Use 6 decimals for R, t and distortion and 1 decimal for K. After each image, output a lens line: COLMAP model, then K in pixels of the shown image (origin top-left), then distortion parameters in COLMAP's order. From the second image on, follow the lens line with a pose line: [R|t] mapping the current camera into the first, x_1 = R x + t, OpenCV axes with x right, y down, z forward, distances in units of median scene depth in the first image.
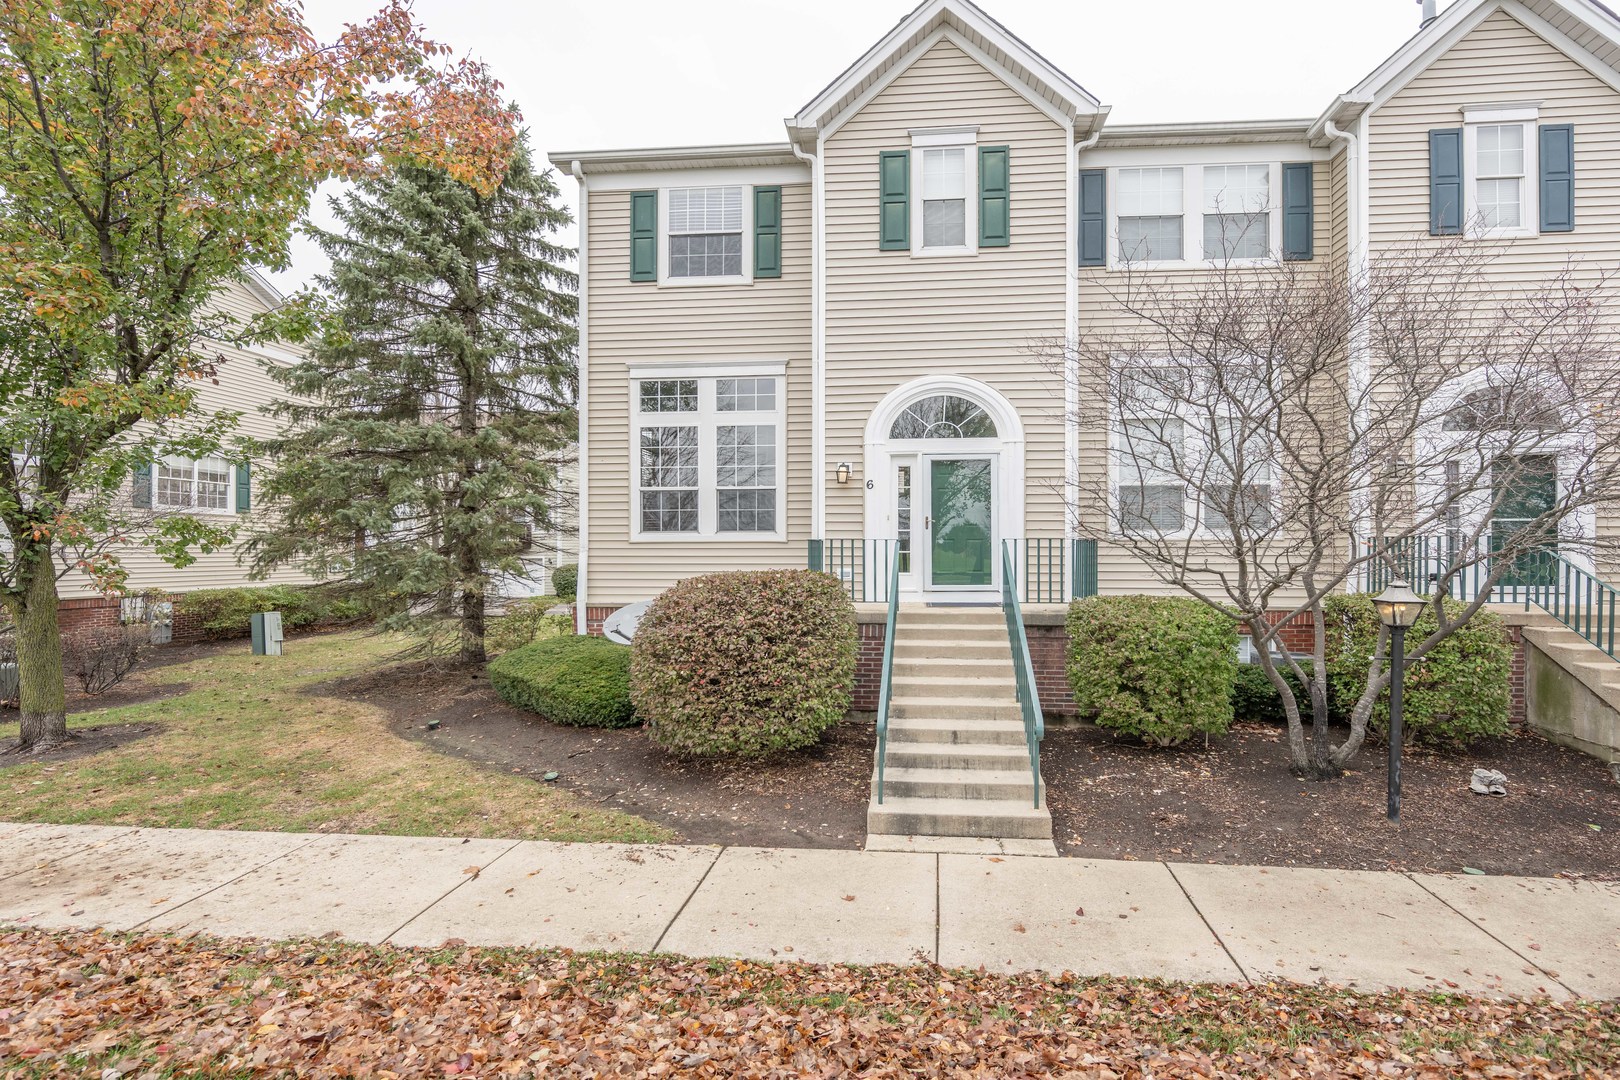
lens RADIAL K [[669.4, 0, 735.8], [0, 669.4, 550.1], [0, 0, 1]] dist [-0.001357, -0.000137]
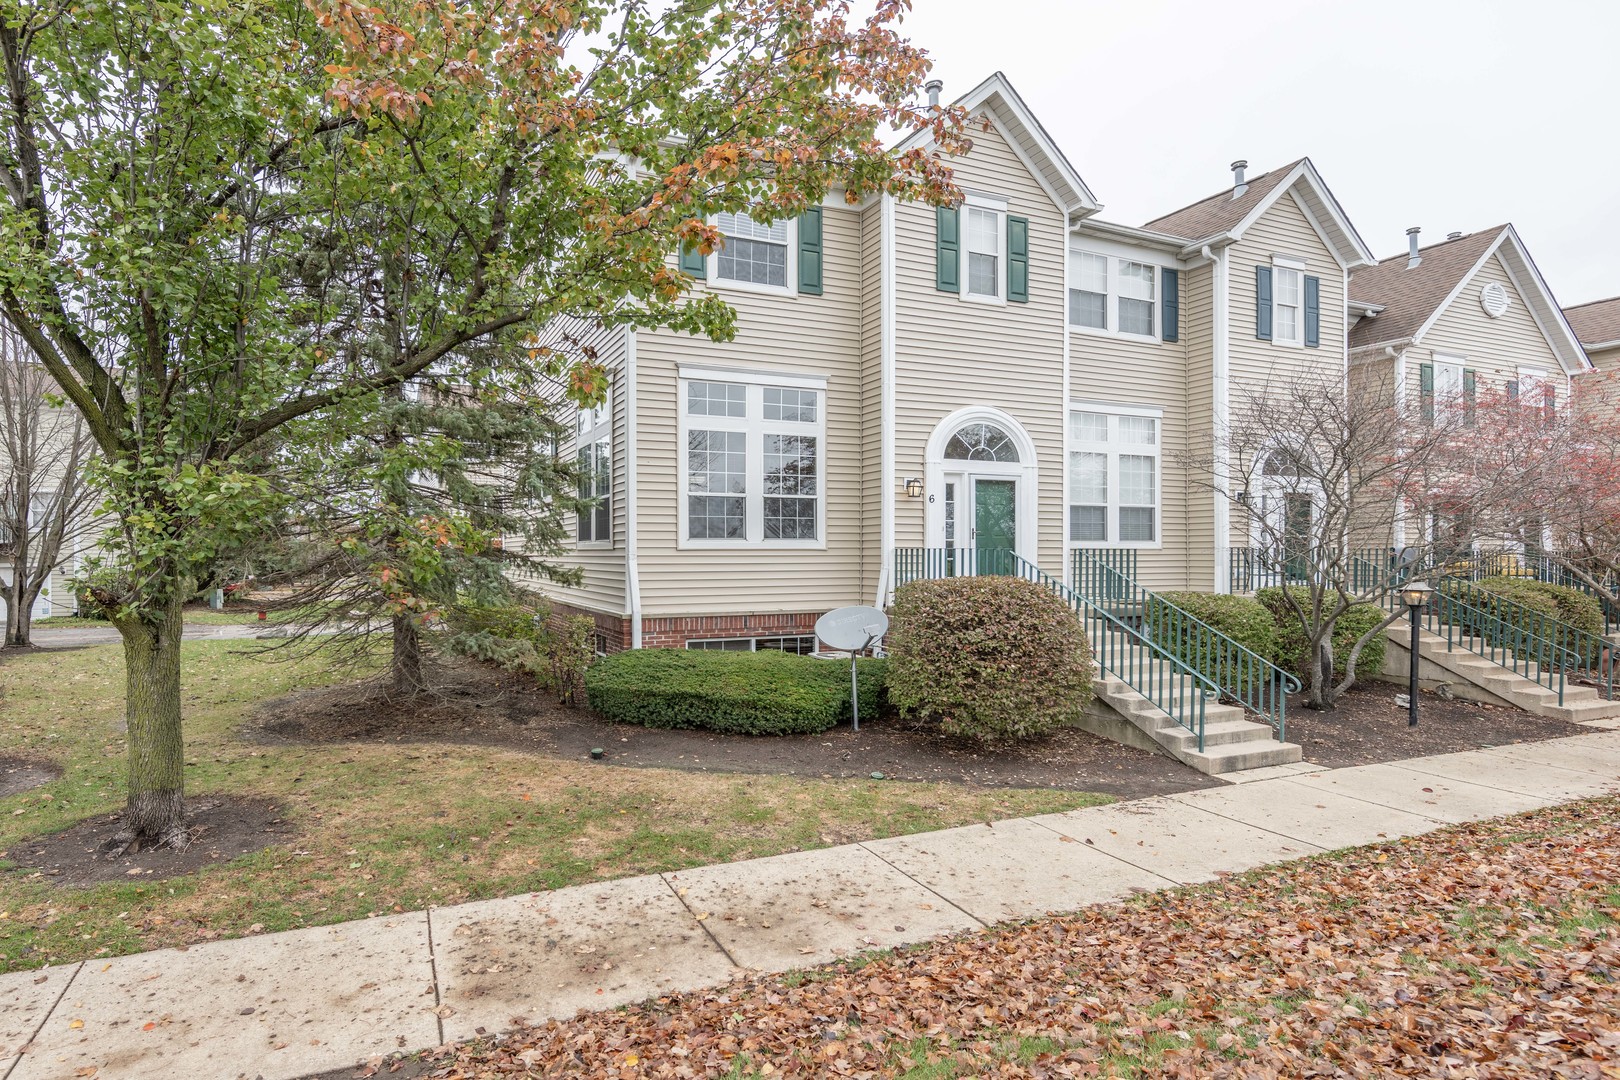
lens RADIAL K [[658.8, 0, 884.5], [0, 658.8, 560.6], [0, 0, 1]] dist [-0.001804, -0.000175]
pose [[0.914838, -0.002920, 0.403810, -0.595818], [0.000269, 0.999978, 0.006623, -0.004507], [-0.403821, -0.005951, 0.914819, 0.049232]]
